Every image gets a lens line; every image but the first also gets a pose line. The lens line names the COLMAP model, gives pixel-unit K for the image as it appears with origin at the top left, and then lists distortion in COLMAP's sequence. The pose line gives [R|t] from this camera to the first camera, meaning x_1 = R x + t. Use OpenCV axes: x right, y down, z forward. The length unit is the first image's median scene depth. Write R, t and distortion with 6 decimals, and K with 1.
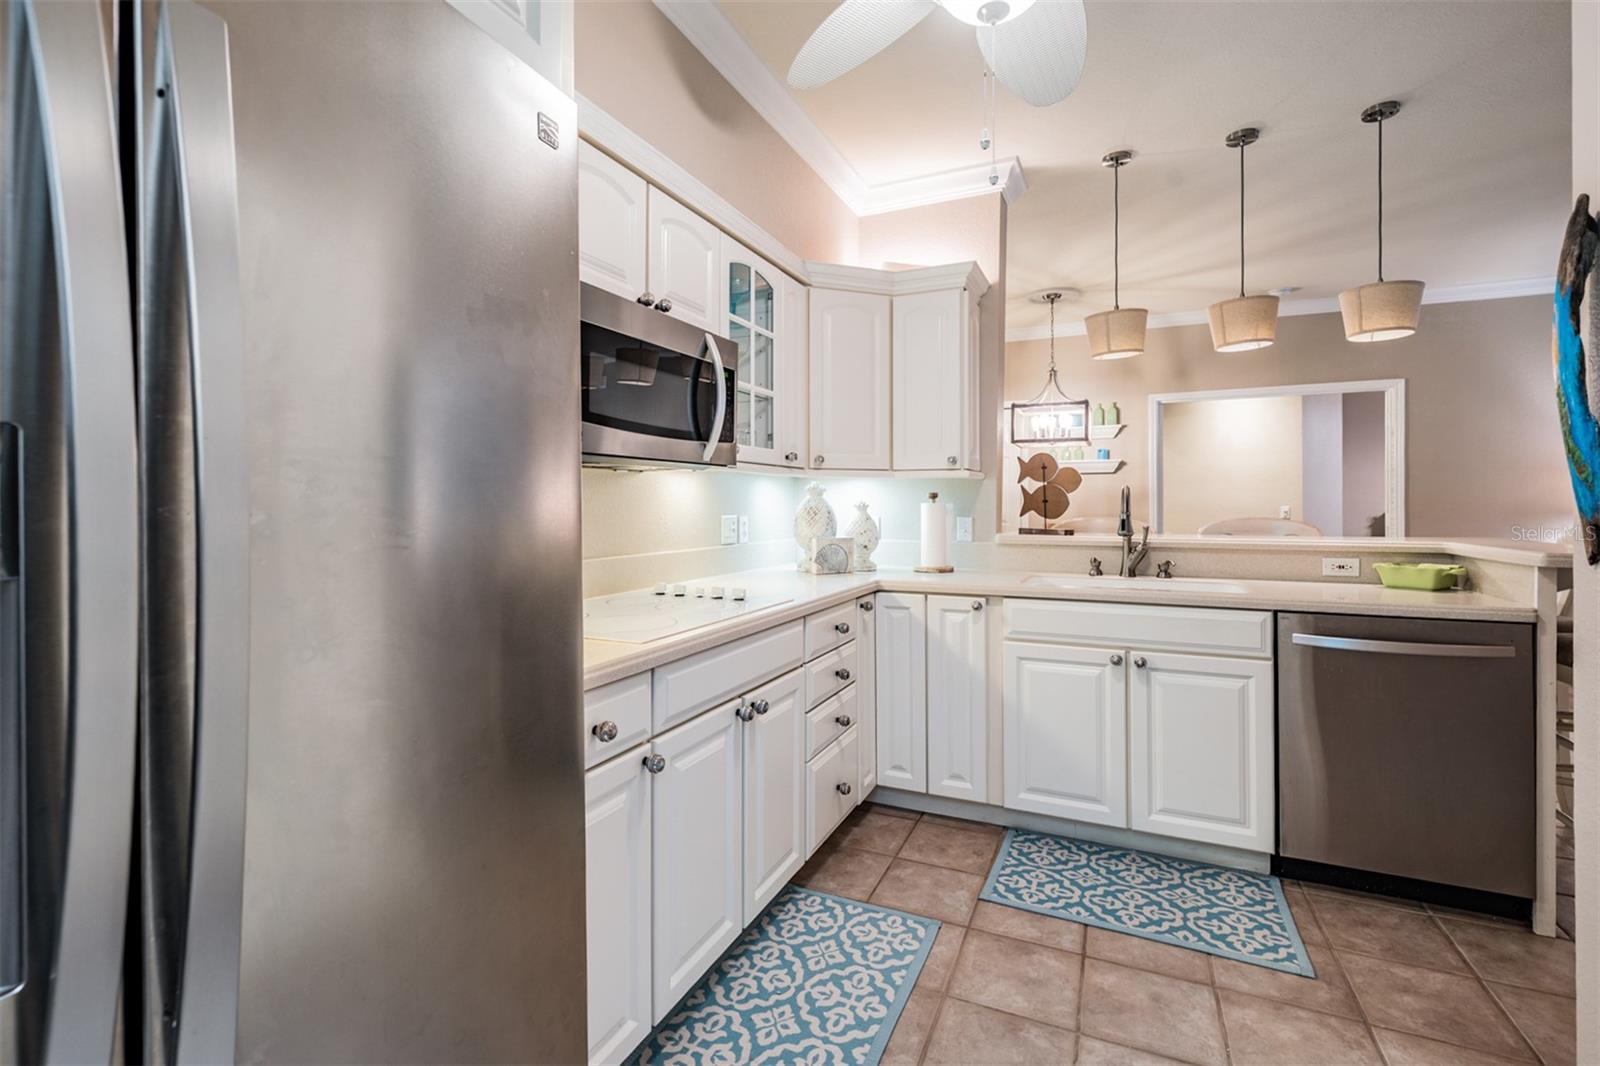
lens RADIAL K [[712.6, 0, 798.0], [0, 712.6, 497.4], [0, 0, 1]] dist [-0.000121, -0.000262]
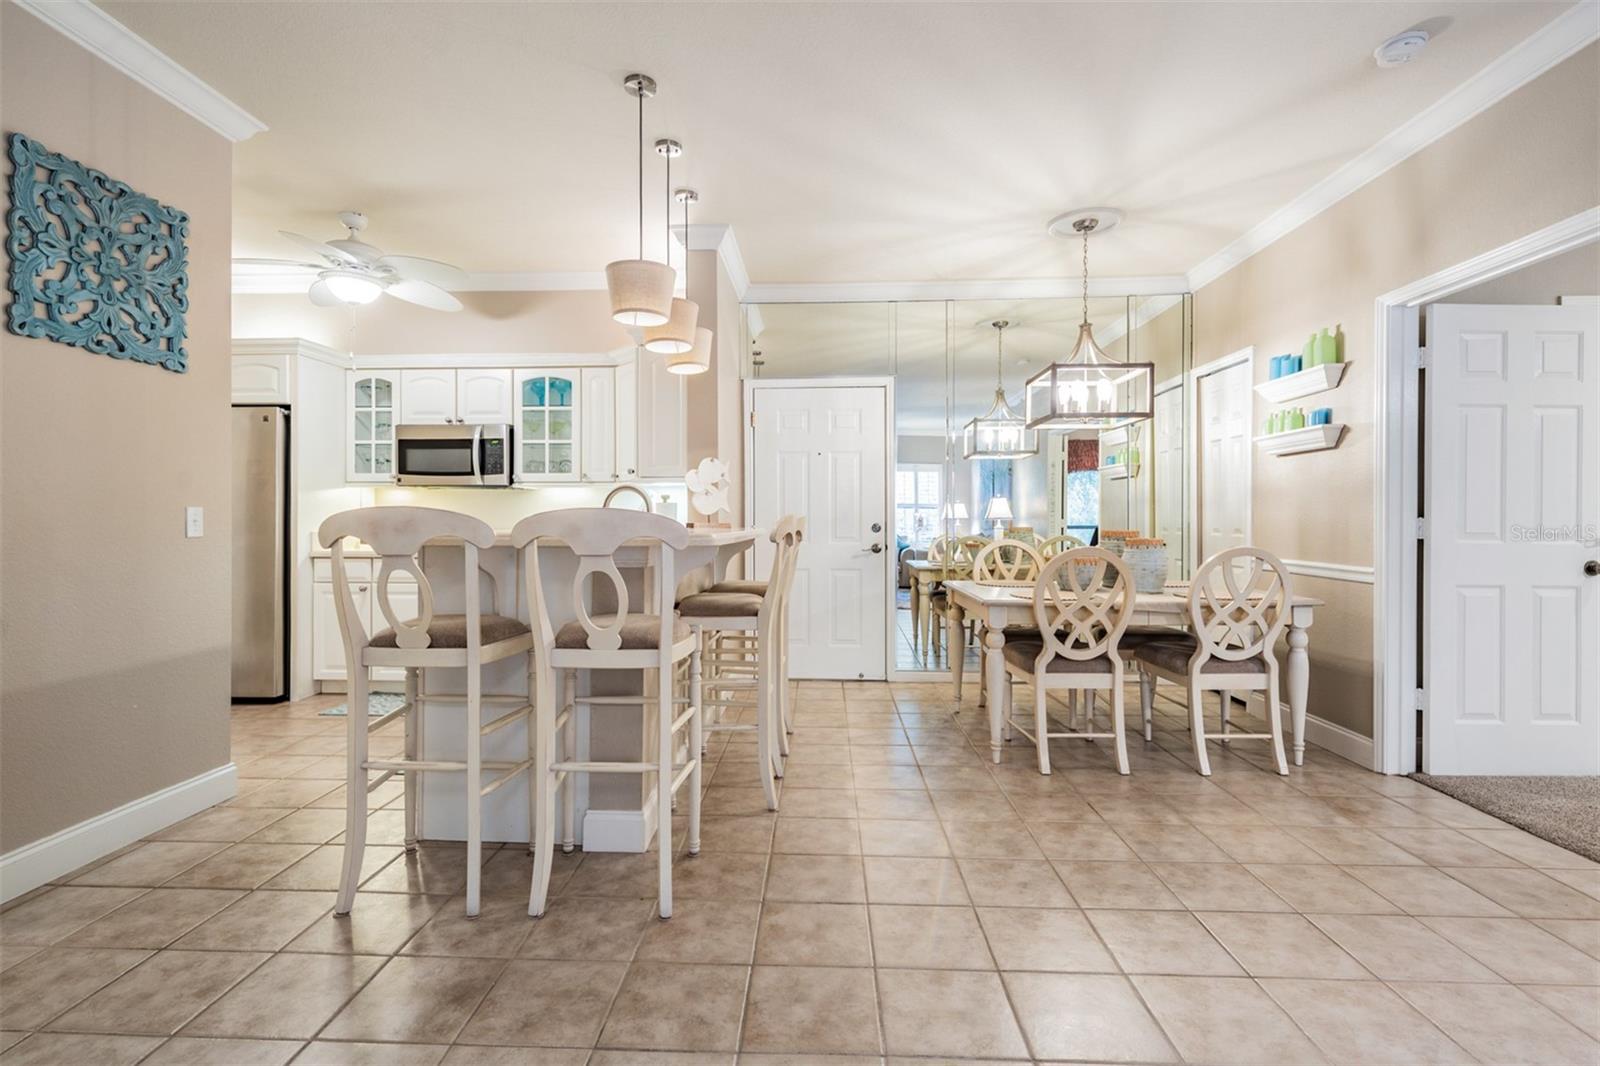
lens RADIAL K [[733.1, 0, 794.8], [0, 733.1, 520.5], [0, 0, 1]] dist [0.001688, 0.000016]
pose [[0.378617, 0.002775, -0.925549, 1.932508], [0.004048, 0.999981, 0.004654, 0.044870], [0.925545, -0.005509, 0.378599, 0.868763]]
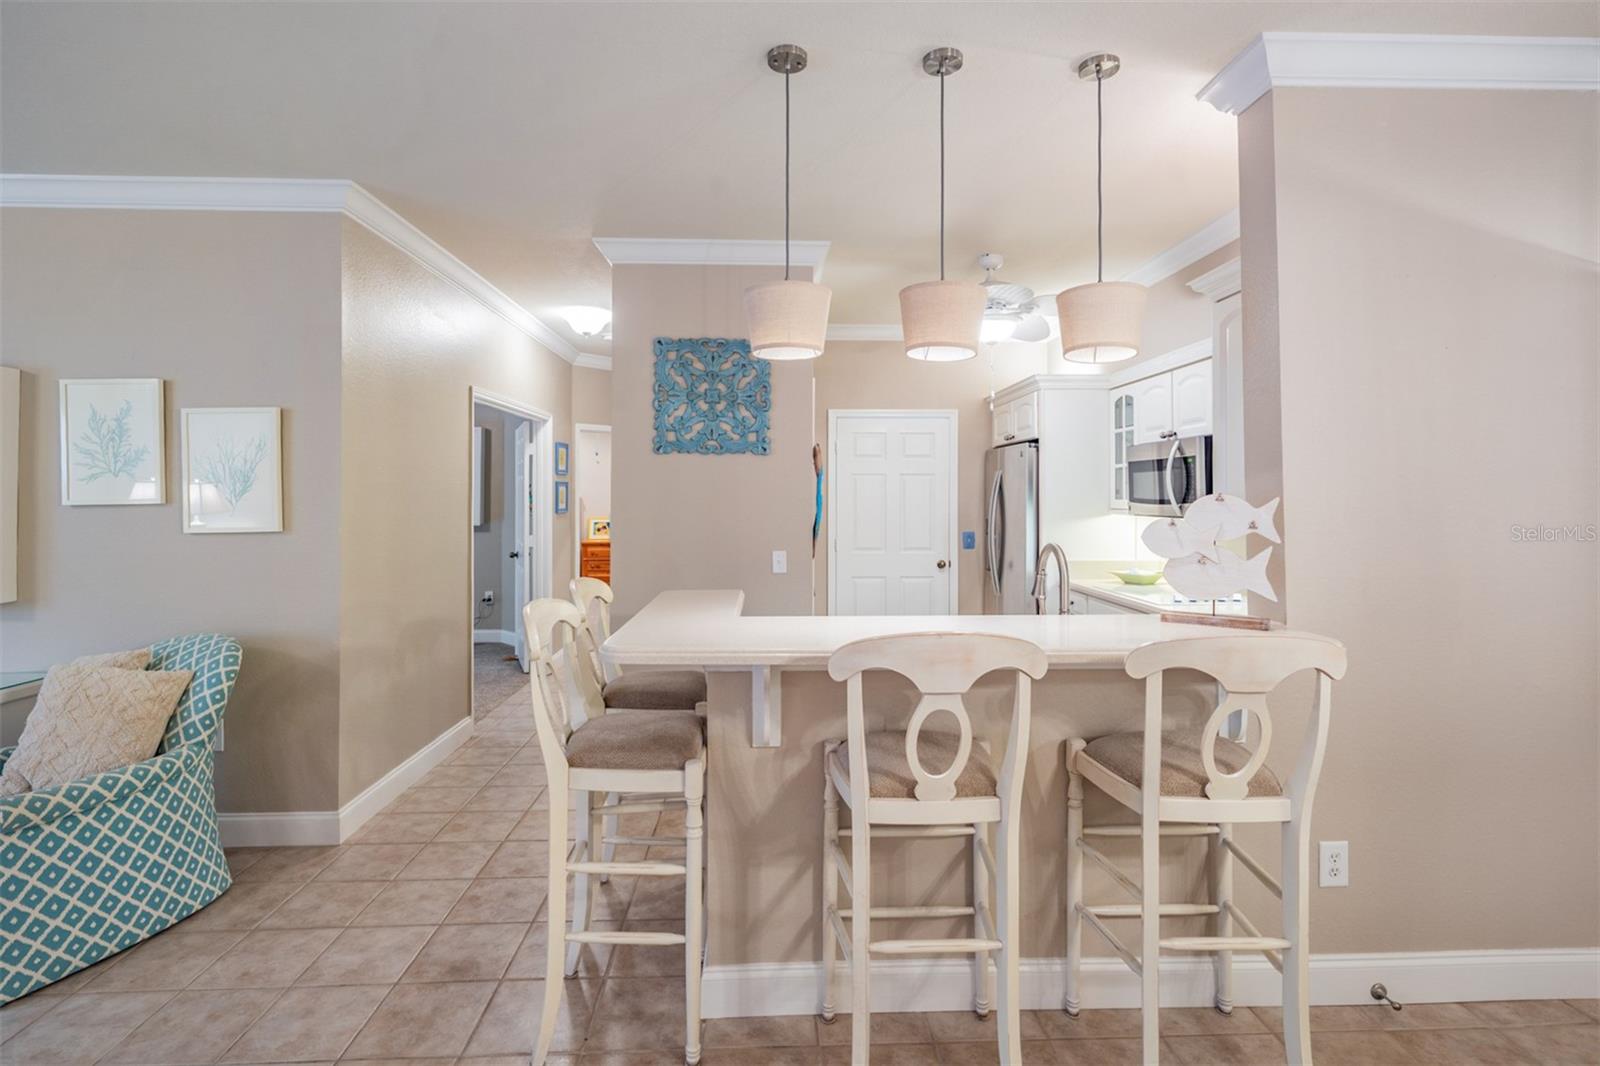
lens RADIAL K [[759.2, 0, 800.1], [0, 759.2, 491.9], [0, 0, 1]] dist [0.003239, 0.000104]
pose [[-0.890990, -0.003200, -0.454012, 1.247507], [0.002452, 0.999927, -0.011860, -0.073737], [0.454016, -0.011681, -0.890917, 1.835203]]
